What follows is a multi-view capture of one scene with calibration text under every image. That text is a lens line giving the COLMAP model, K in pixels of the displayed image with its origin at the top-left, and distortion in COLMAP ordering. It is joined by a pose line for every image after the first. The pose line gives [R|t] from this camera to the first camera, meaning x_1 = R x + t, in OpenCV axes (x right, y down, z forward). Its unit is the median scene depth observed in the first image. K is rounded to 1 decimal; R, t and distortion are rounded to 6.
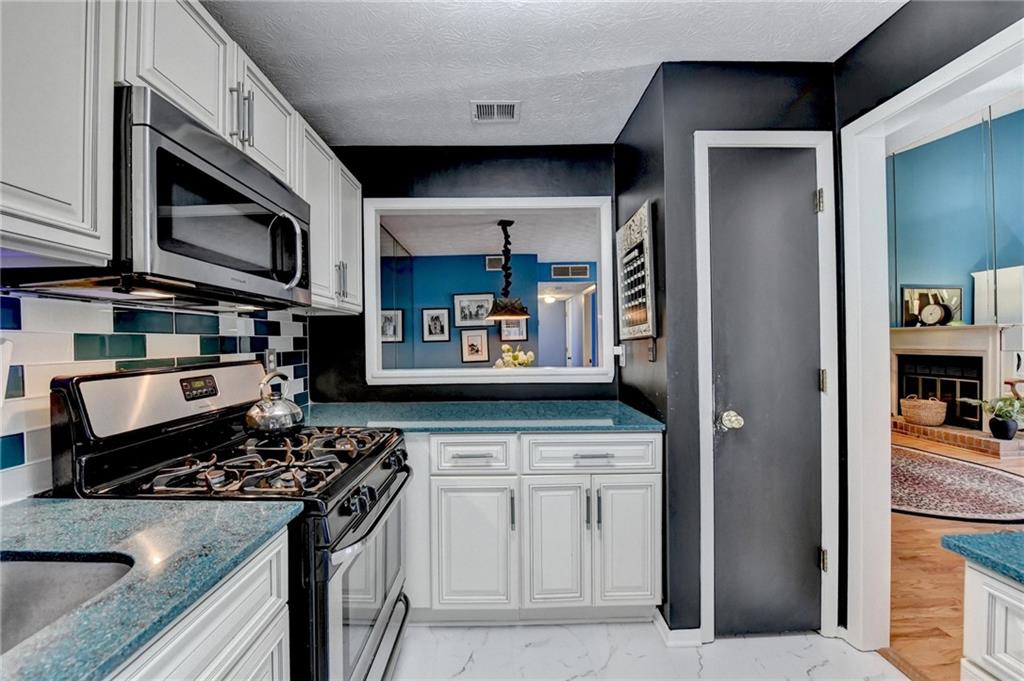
lens RADIAL K [[413.0, 0, 513.9], [0, 413.0, 341.9], [0, 0, 1]] dist [-0.019658, -0.000798]
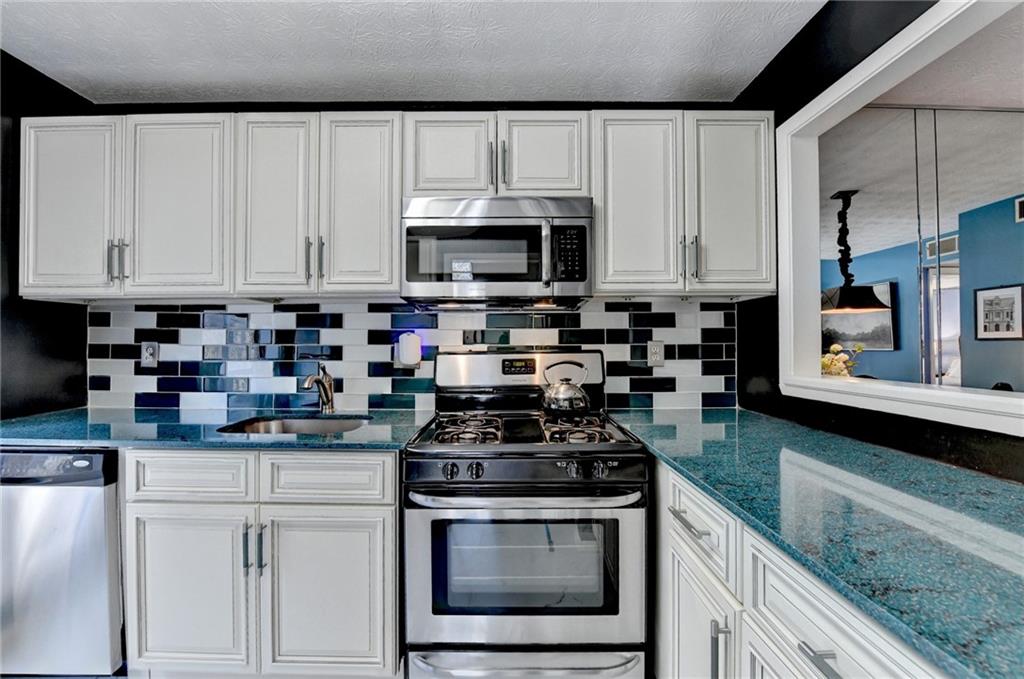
lens RADIAL K [[413.0, 0, 513.9], [0, 413.0, 340.9], [0, 0, 1]] dist [-0.019658, -0.000798]
pose [[-0.014063, 0.005847, -0.999884, 0.195182], [0.000303, 0.999983, 0.005843, 0.005674], [0.999901, -0.000221, -0.014065, 0.321769]]
